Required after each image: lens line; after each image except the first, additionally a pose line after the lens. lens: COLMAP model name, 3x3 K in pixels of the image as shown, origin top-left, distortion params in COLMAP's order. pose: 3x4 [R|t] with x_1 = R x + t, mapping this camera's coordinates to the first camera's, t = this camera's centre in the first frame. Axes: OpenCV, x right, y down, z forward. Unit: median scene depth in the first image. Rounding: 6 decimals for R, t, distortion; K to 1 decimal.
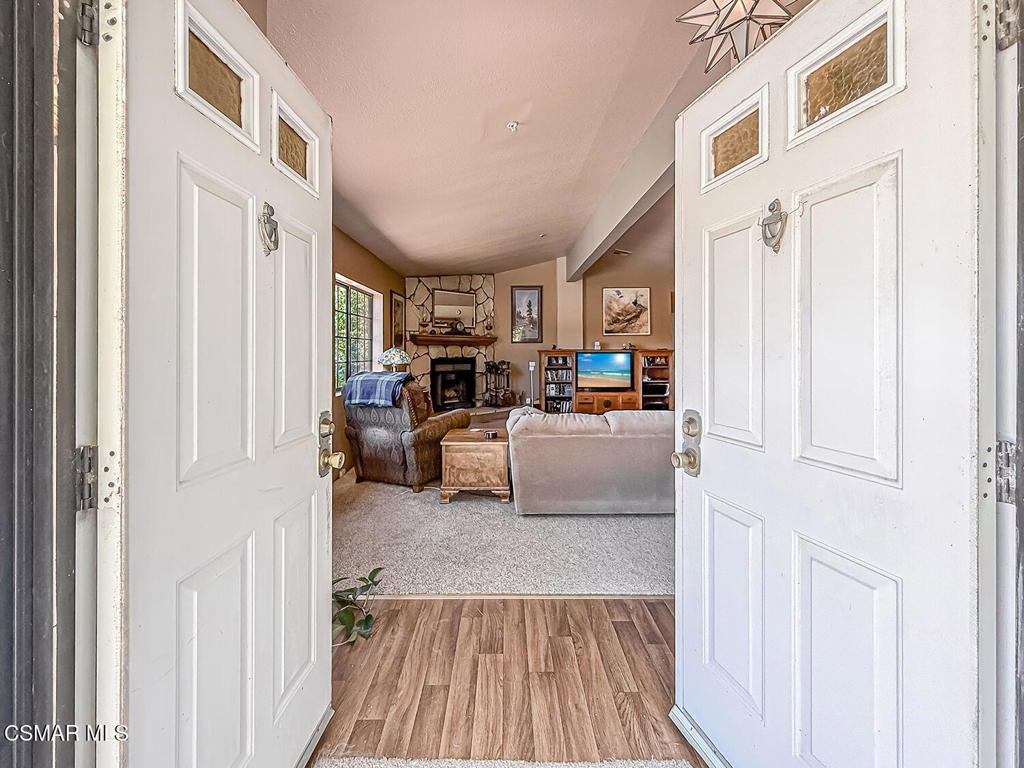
lens RADIAL K [[413.7, 0, 512.0], [0, 413.7, 352.6], [0, 0, 1]] dist [-0.000368, -0.000081]
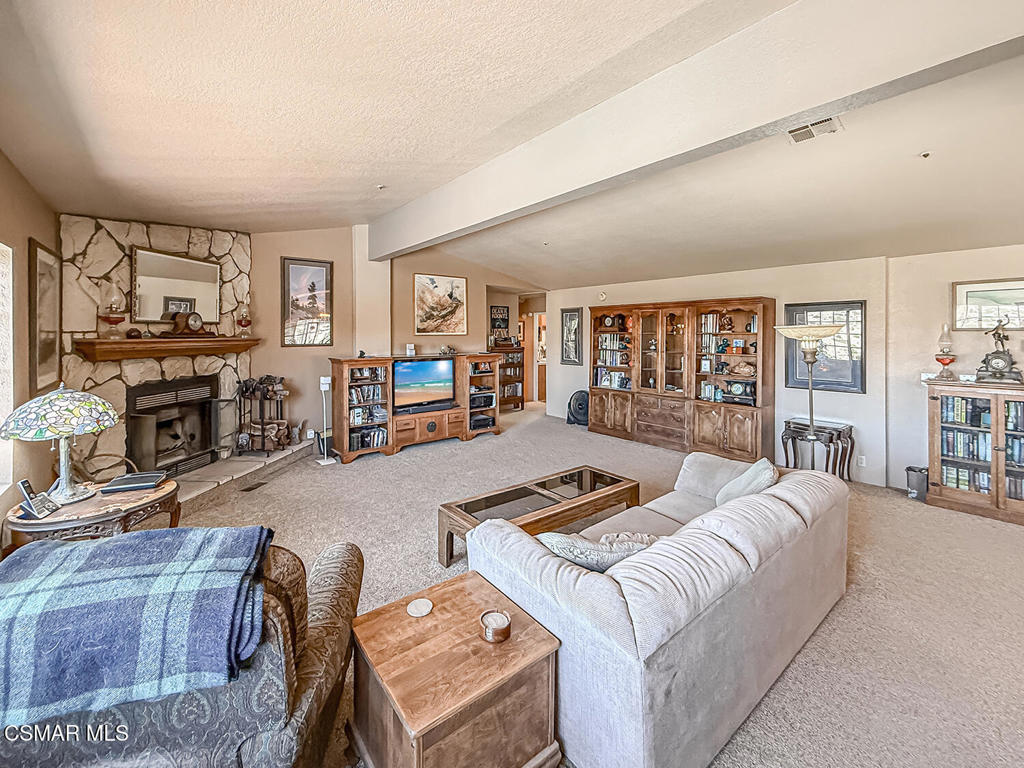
lens RADIAL K [[423.7, 0, 511.0], [0, 423.7, 338.3], [0, 0, 1]] dist [-0.000536, -0.000142]
pose [[0.785489, -0.000503, 0.618876, -0.134970], [-0.003692, 0.999978, 0.005499, -0.043403], [-0.618865, -0.006604, 0.785470, 0.286448]]
